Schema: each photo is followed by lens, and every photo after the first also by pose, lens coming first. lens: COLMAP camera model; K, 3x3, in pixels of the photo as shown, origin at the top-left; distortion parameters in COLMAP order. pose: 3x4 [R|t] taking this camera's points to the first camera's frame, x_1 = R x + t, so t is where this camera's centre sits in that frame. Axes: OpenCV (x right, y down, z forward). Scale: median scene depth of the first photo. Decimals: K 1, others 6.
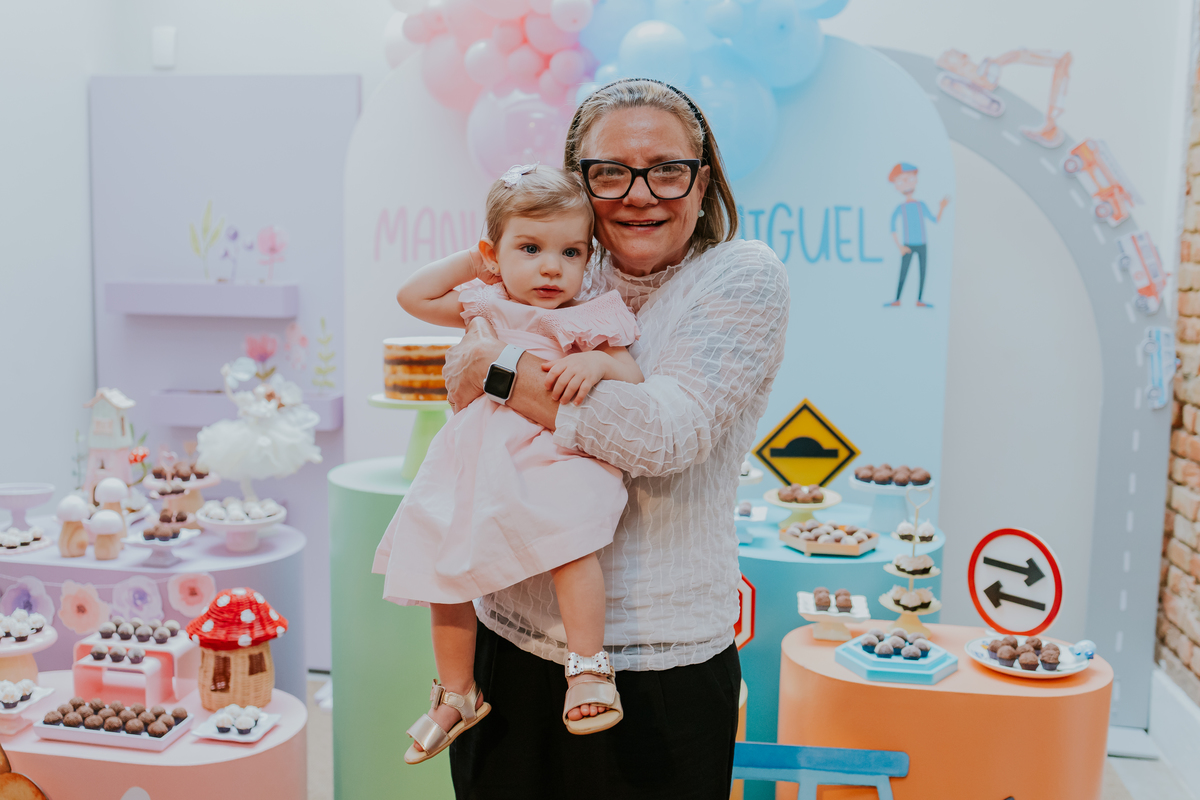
lens RADIAL K [[1194.3, 0, 600.9], [0, 1194.3, 403.6], [0, 0, 1]] dist [-0.013701, 0.001736]
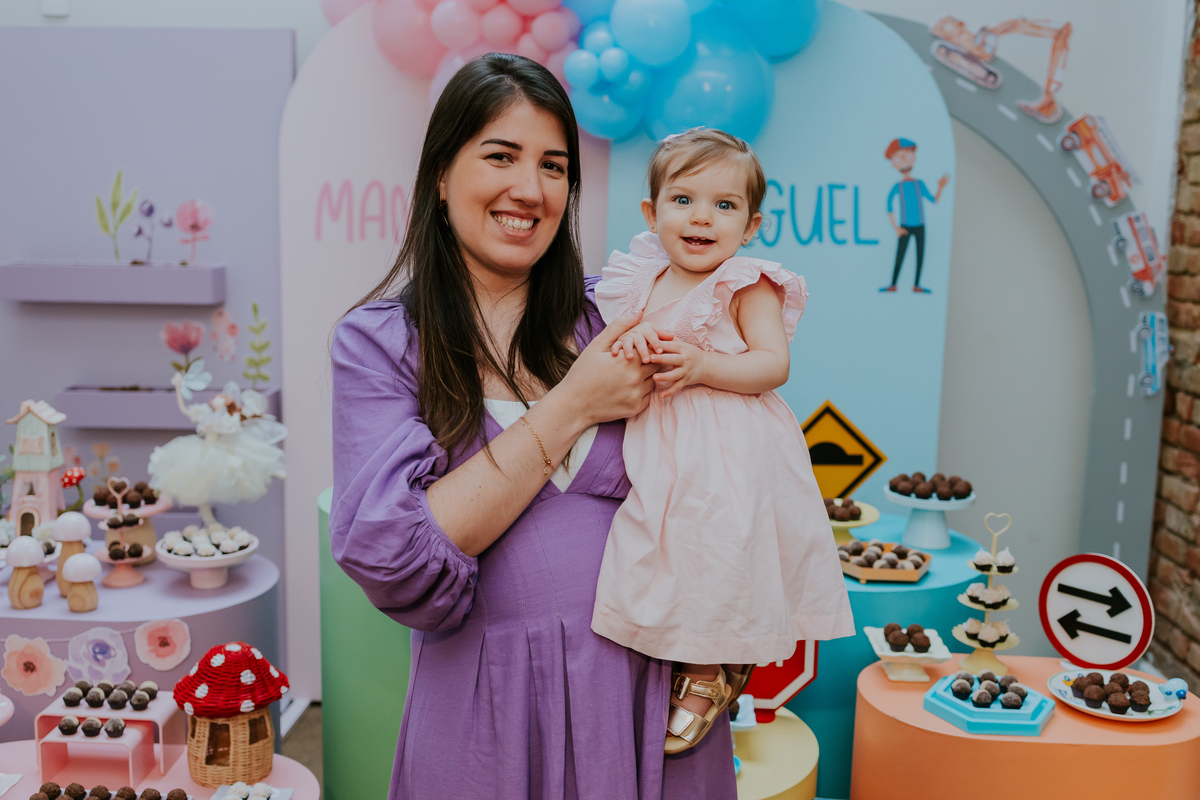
lens RADIAL K [[1241.1, 0, 600.0], [0, 1241.1, 400.0], [0, 0, 1]] dist [-0.013304, 0.006403]
pose [[0.993149, -0.015231, 0.115857, -0.110673], [0.010749, 0.999173, 0.039208, -0.043612], [-0.116358, -0.037694, 0.992492, 0.062848]]
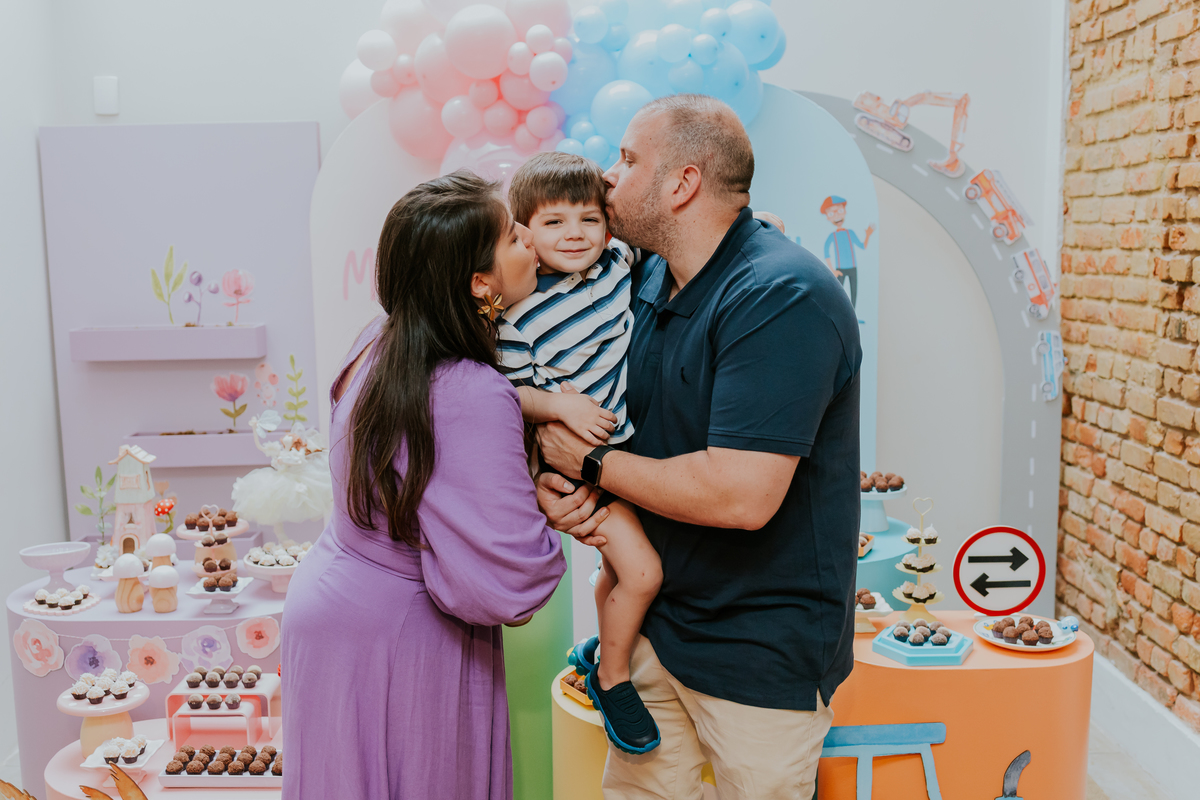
lens RADIAL K [[1182.5, 0, 601.4], [0, 1182.5, 402.1], [0, 0, 1]] dist [-0.005826, -0.009810]
pose [[0.986819, -0.056359, 0.151696, -0.162439], [0.054110, 0.998356, 0.018916, -0.046999], [-0.152513, -0.010458, 0.988246, -0.079617]]
